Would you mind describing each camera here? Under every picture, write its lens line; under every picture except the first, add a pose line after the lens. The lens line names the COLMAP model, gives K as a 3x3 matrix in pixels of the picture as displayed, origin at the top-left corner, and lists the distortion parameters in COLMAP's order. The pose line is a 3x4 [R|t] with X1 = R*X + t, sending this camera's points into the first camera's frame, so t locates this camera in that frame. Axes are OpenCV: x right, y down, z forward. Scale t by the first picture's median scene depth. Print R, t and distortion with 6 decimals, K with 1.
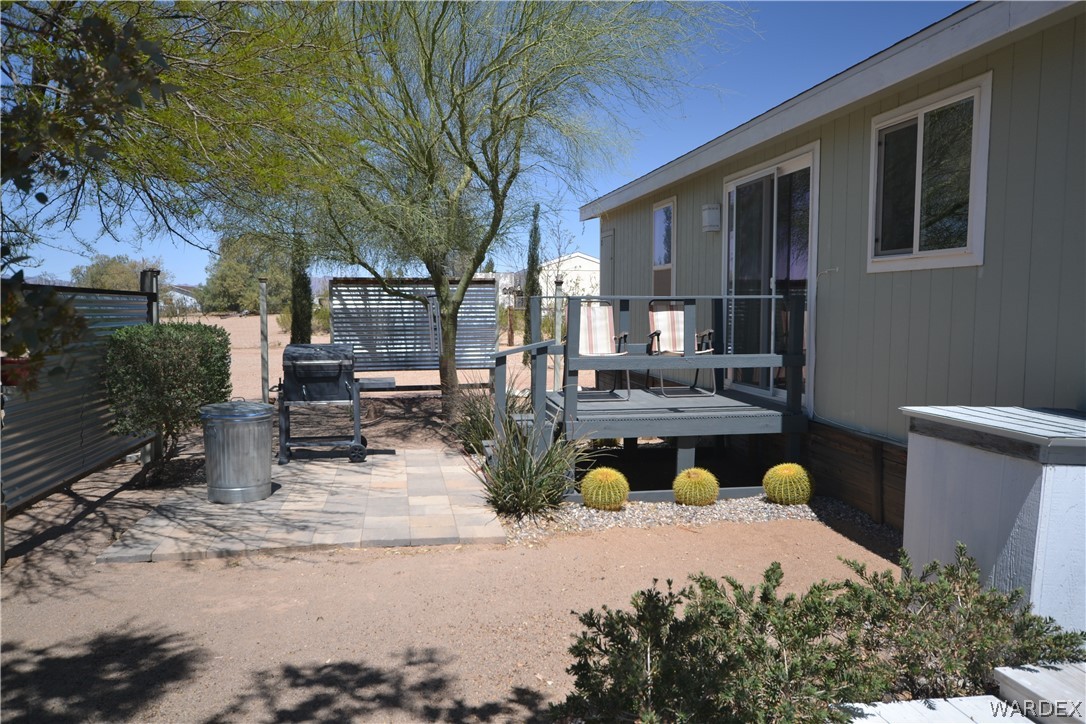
lens RADIAL K [[852.3, 0, 542.9], [0, 852.3, 363.1], [0, 0, 1]] dist [-0.001918, 0.050010]
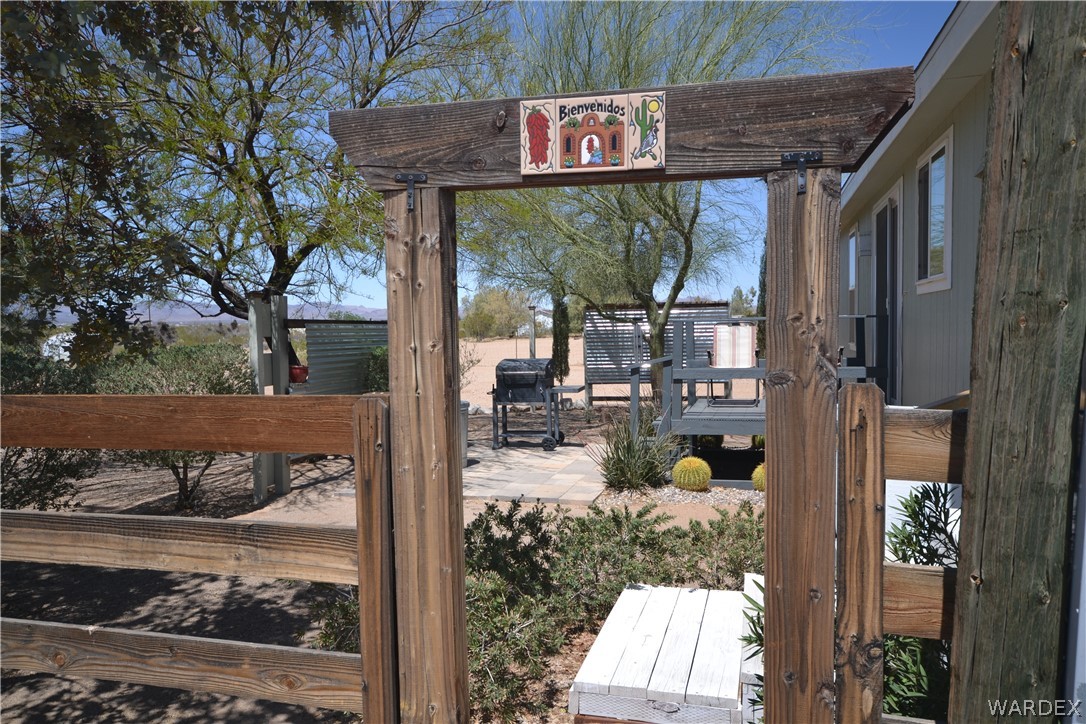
lens RADIAL K [[852.3, 0, 543.0], [0, 852.3, 363.4], [0, 0, 1]] dist [-0.001918, 0.050010]
pose [[0.914146, 0.002112, -0.405380, 0.298864], [-0.011222, 0.999735, -0.020097, 0.010964], [0.405230, 0.022921, 0.913927, -0.180517]]
